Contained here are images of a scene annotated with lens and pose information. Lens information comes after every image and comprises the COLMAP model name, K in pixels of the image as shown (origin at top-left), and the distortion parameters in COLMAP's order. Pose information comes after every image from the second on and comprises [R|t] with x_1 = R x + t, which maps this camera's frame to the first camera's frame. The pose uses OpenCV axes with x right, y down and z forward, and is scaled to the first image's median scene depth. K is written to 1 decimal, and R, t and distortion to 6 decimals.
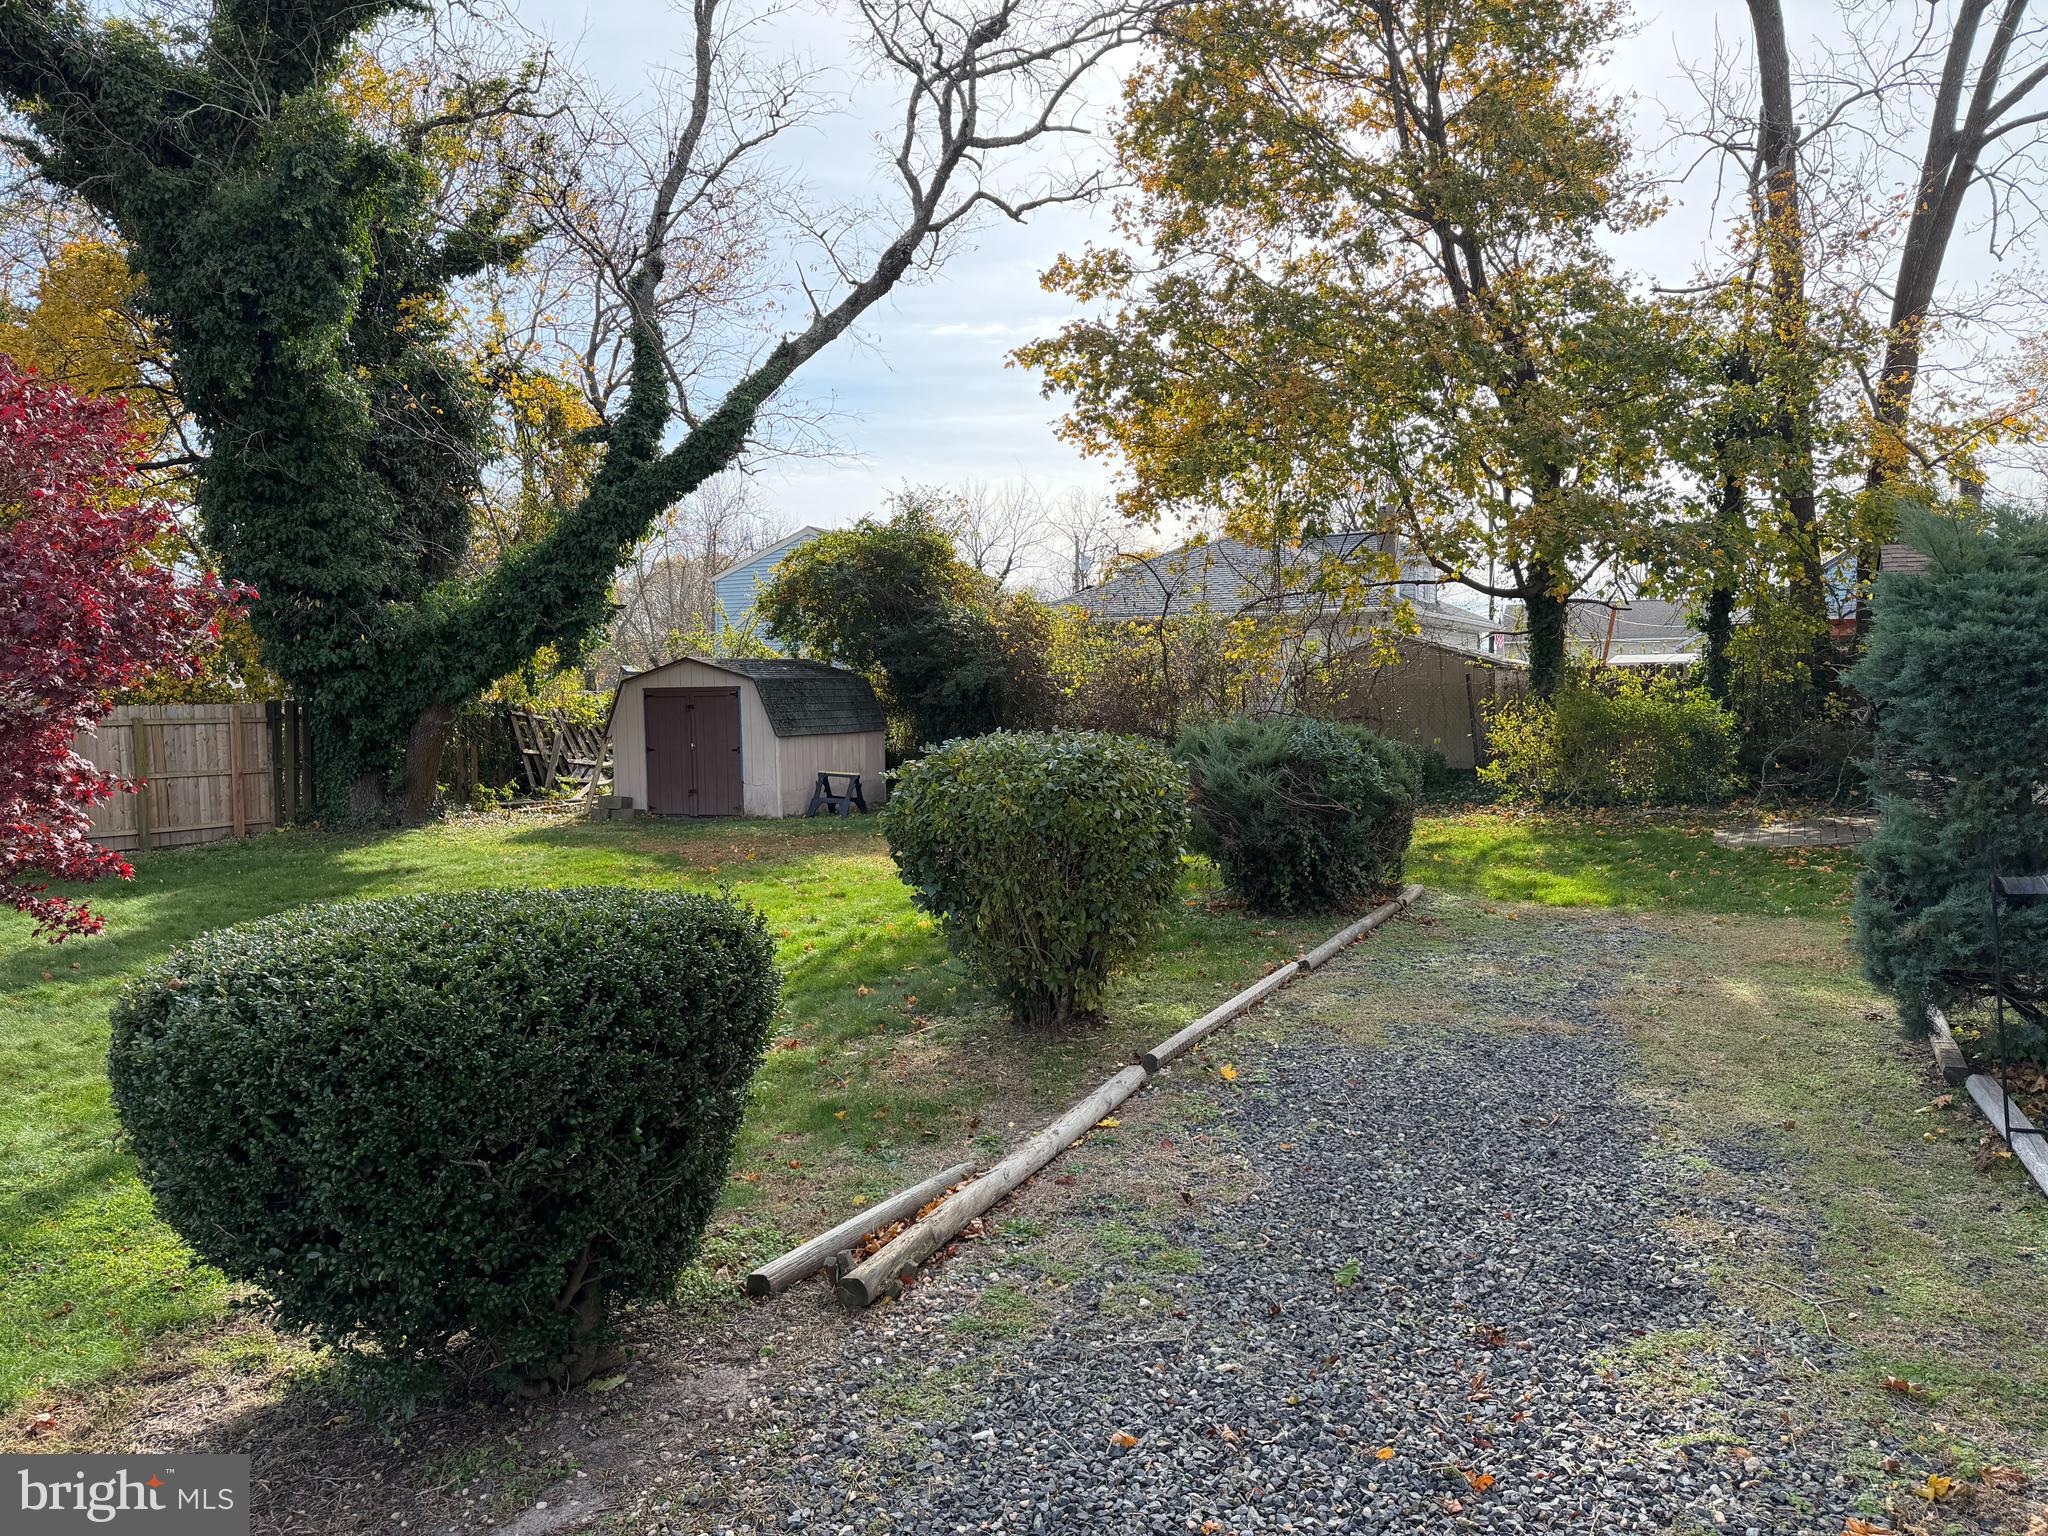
lens RADIAL K [[1425.9, 0, 1024.0], [0, 1425.9, 768.0], [0, 0, 1]] dist [0.007846, -0.001126]
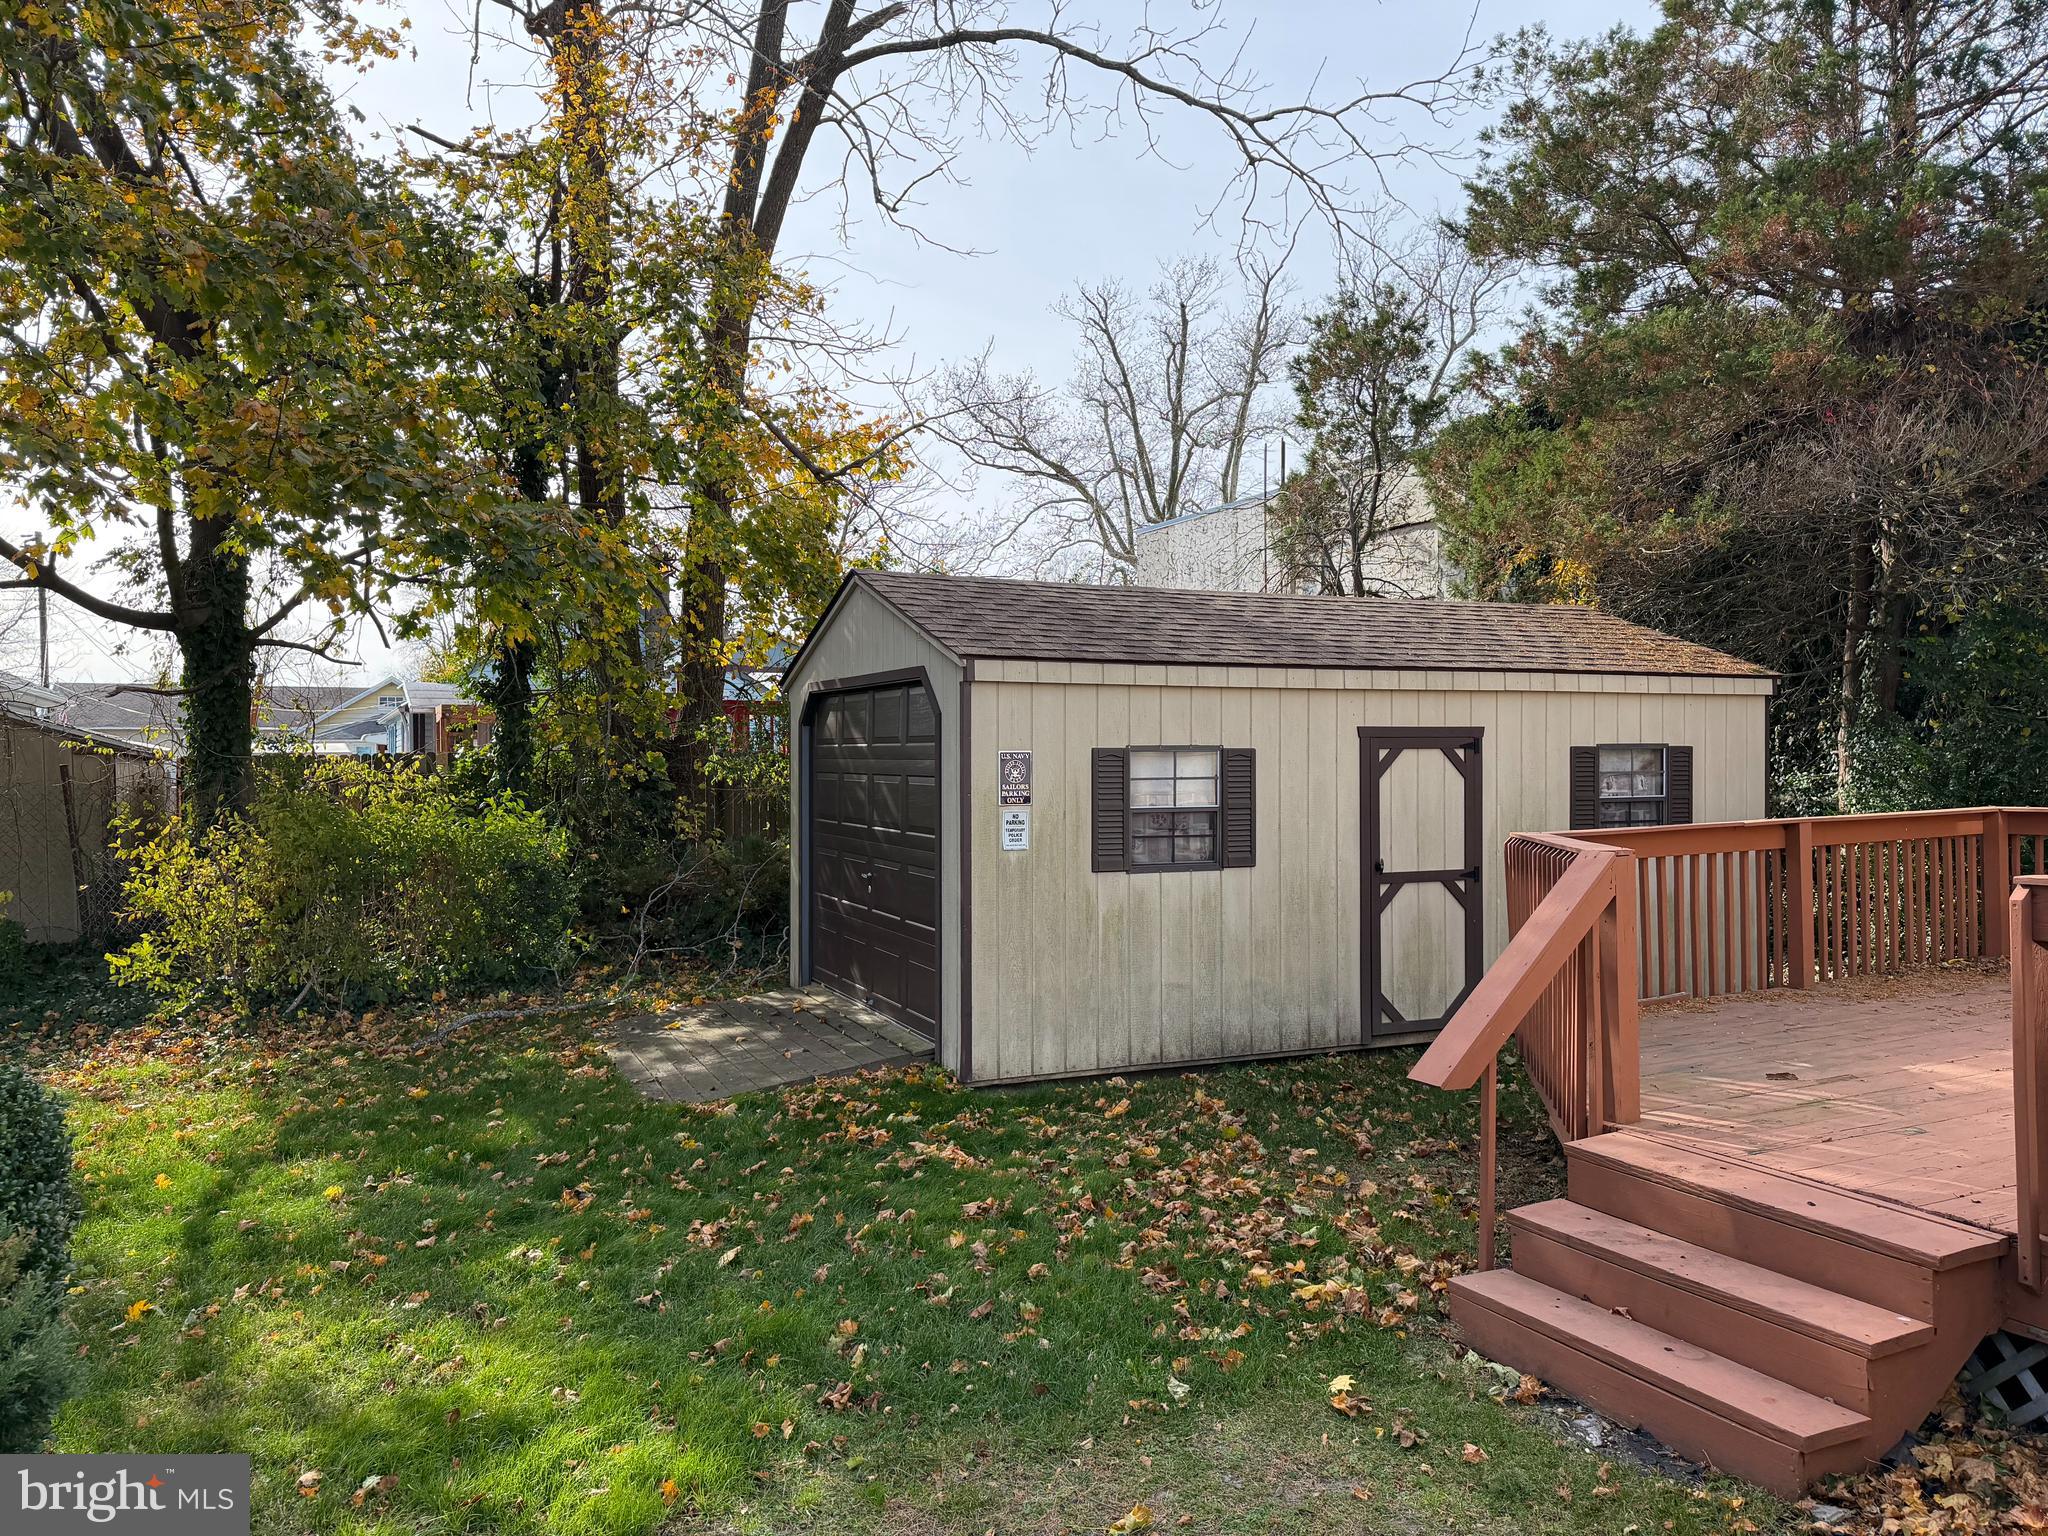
lens RADIAL K [[1450.1, 0, 1024.0], [0, 1450.1, 768.0], [0, 0, 1]] dist [-0.001719, -0.002821]
pose [[0.615531, 0.005251, 0.788095, 0.086506], [0.047601, 0.997905, -0.043827, -0.020398], [-0.786674, 0.064491, 0.613992, 0.321719]]
